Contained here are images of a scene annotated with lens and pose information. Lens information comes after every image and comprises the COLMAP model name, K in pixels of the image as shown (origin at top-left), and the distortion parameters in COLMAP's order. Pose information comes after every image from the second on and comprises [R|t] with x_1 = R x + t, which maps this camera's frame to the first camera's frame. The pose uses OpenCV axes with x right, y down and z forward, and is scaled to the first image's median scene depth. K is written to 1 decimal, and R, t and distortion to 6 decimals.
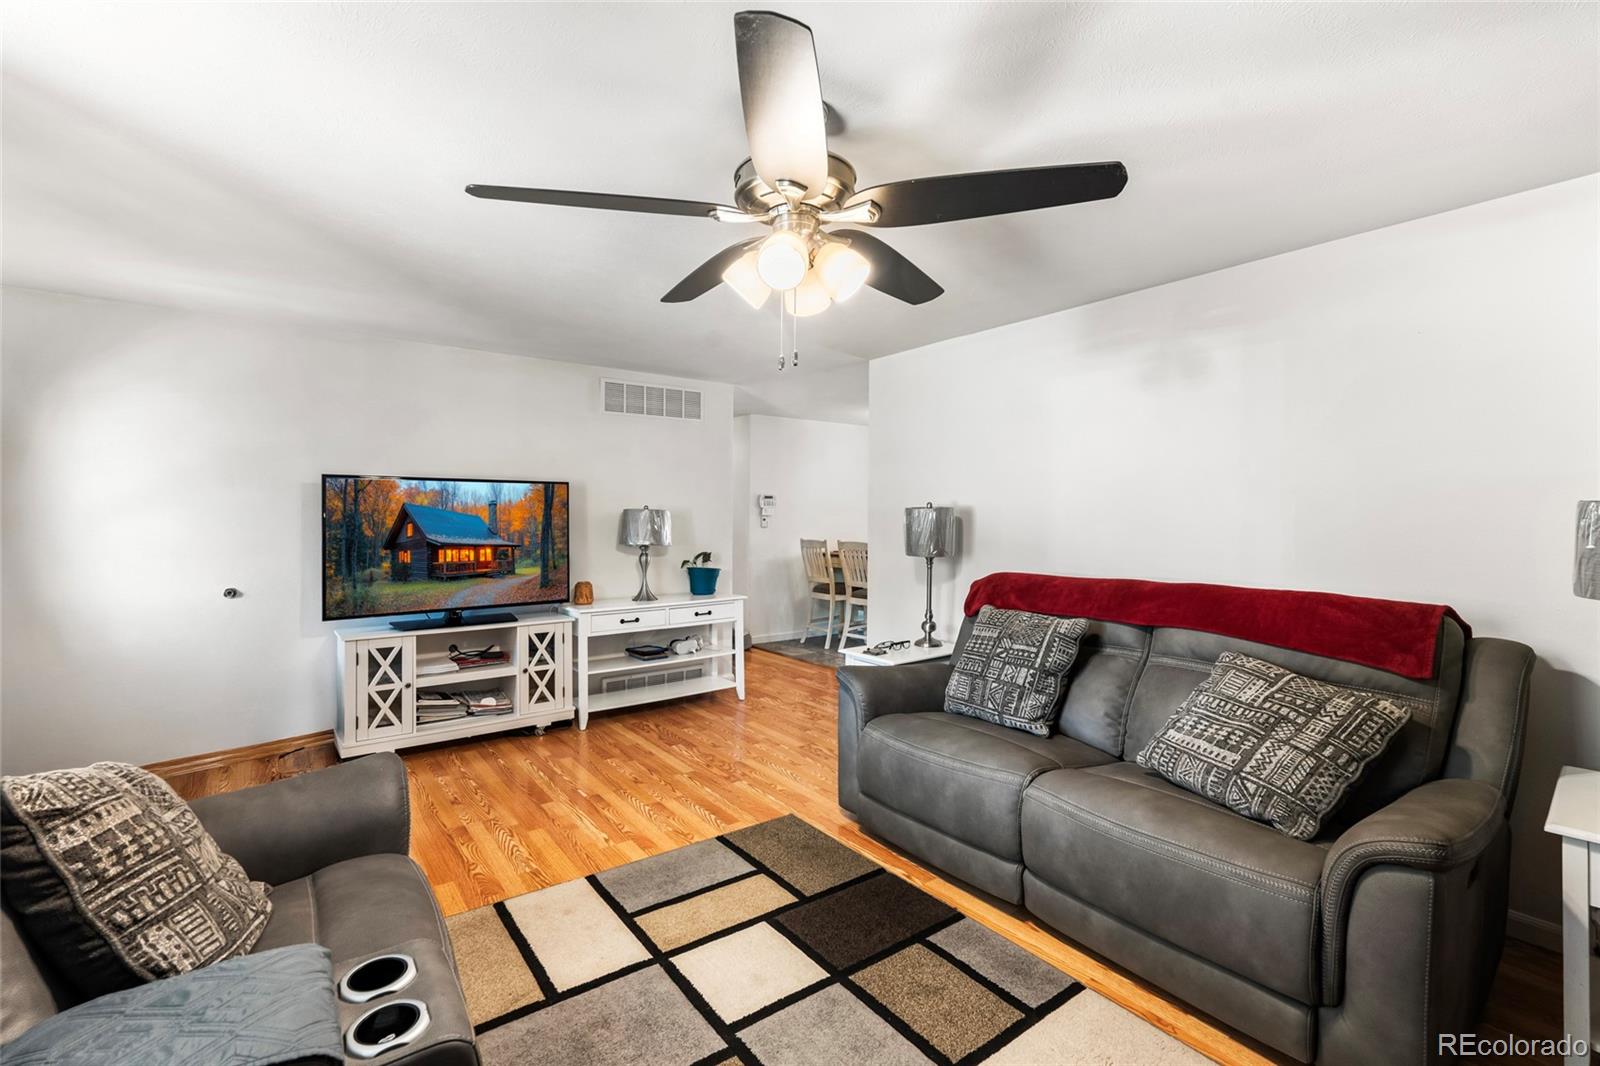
lens RADIAL K [[704.6, 0, 799.0], [0, 704.6, 522.8], [0, 0, 1]] dist [-0.001398, -0.000491]
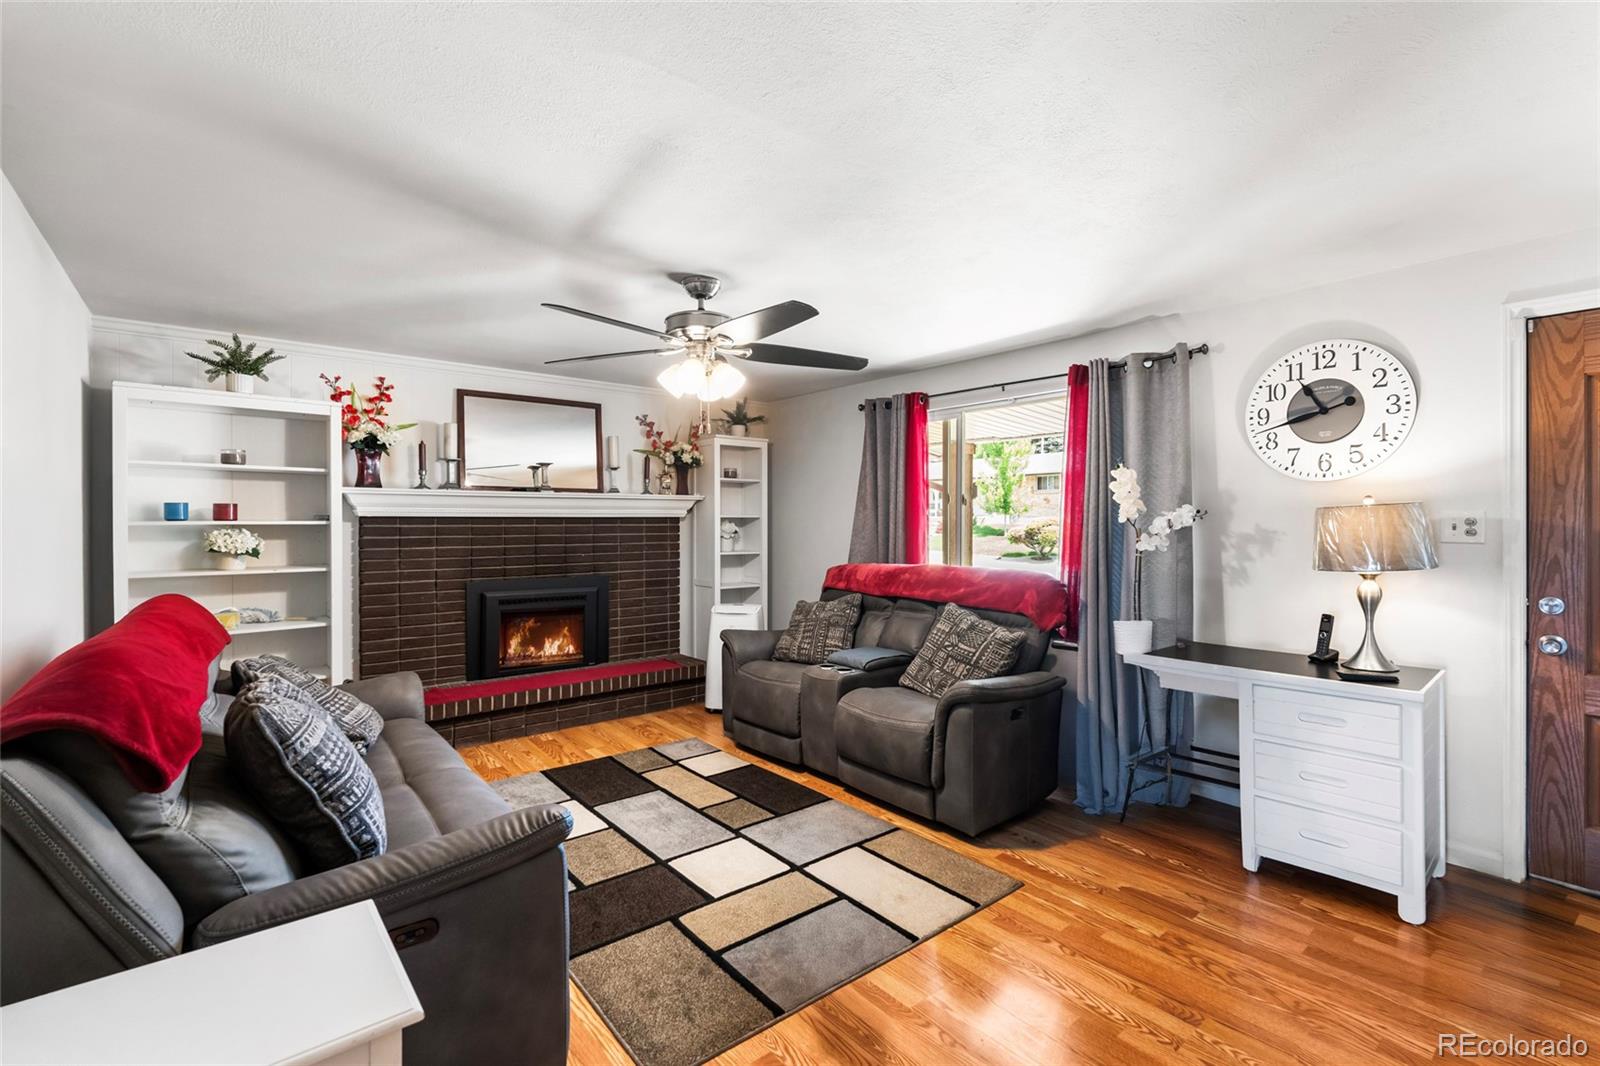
lens RADIAL K [[704.6, 0, 799.0], [0, 704.6, 522.8], [0, 0, 1]] dist [-0.001398, -0.000491]
pose [[-0.998958, -0.003912, -0.045481, -0.109788], [-0.004285, 0.999958, 0.008108, -0.019812], [0.045447, 0.008294, -0.998932, 1.820862]]
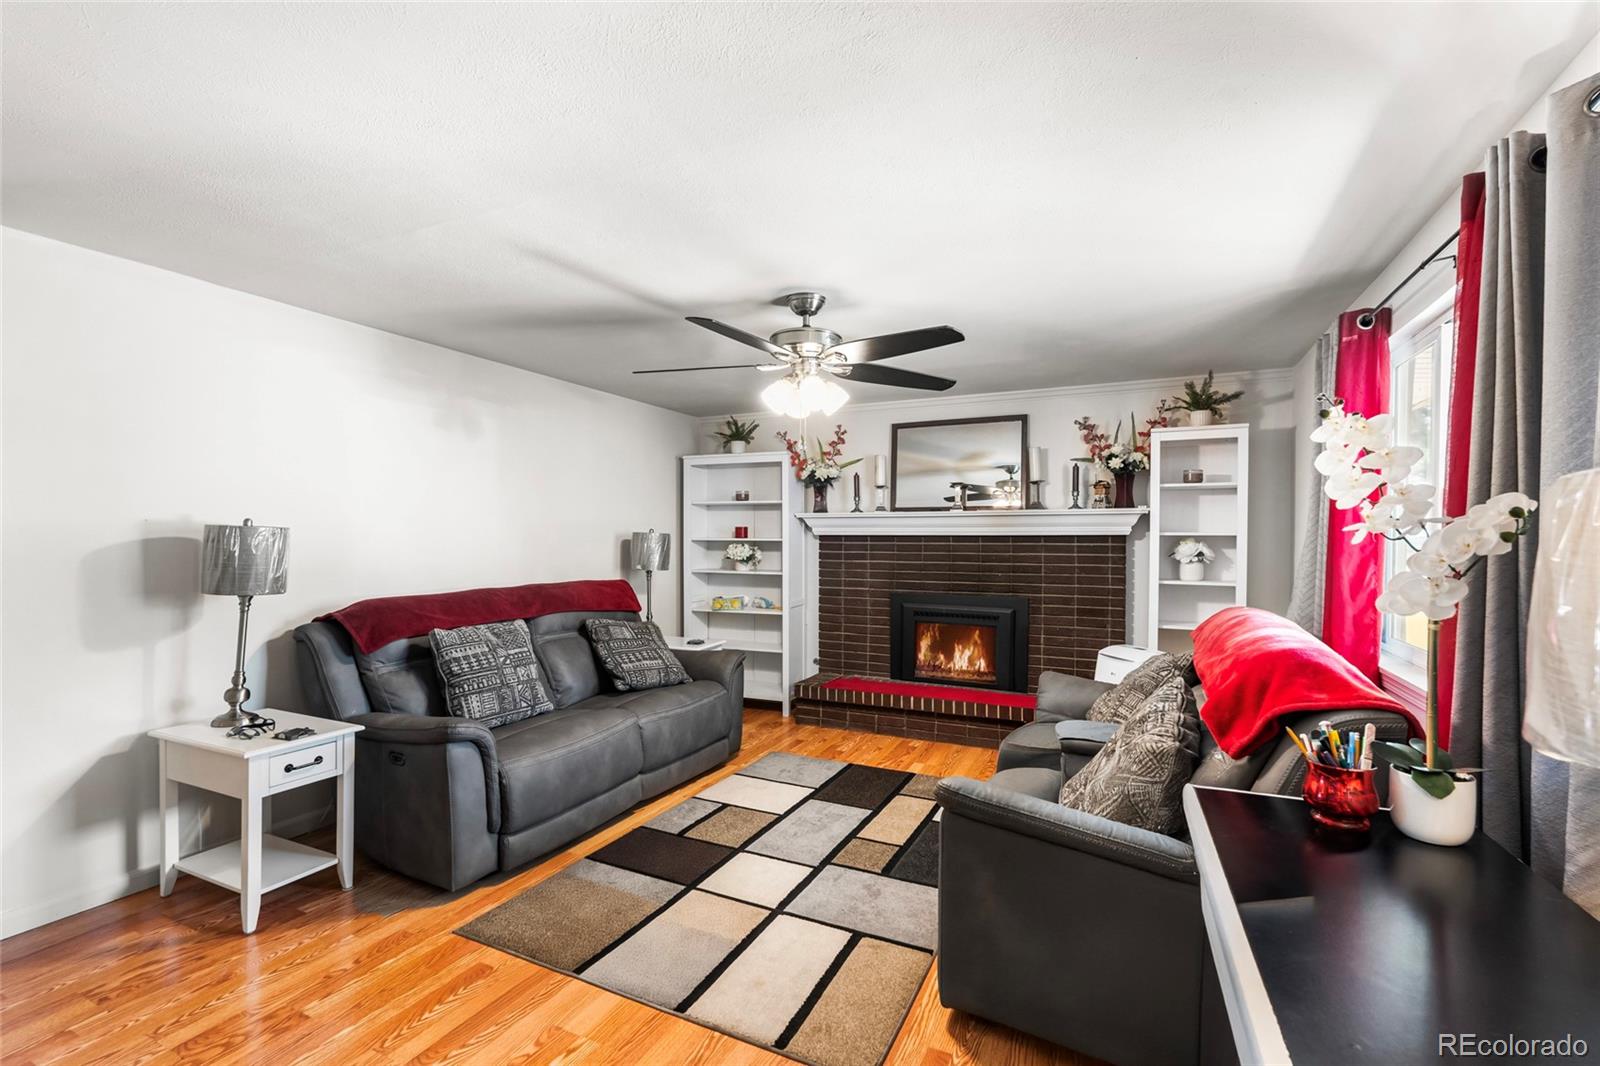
lens RADIAL K [[709.2, 0, 795.4], [0, 709.2, 546.2], [0, 0, 1]] dist [-0.001901, -0.000160]
pose [[-0.463664, -0.015412, 0.885877, -1.013941], [-0.001455, 0.999861, 0.016634, -0.018864], [-0.886010, 0.006424, -0.463621, 1.219706]]
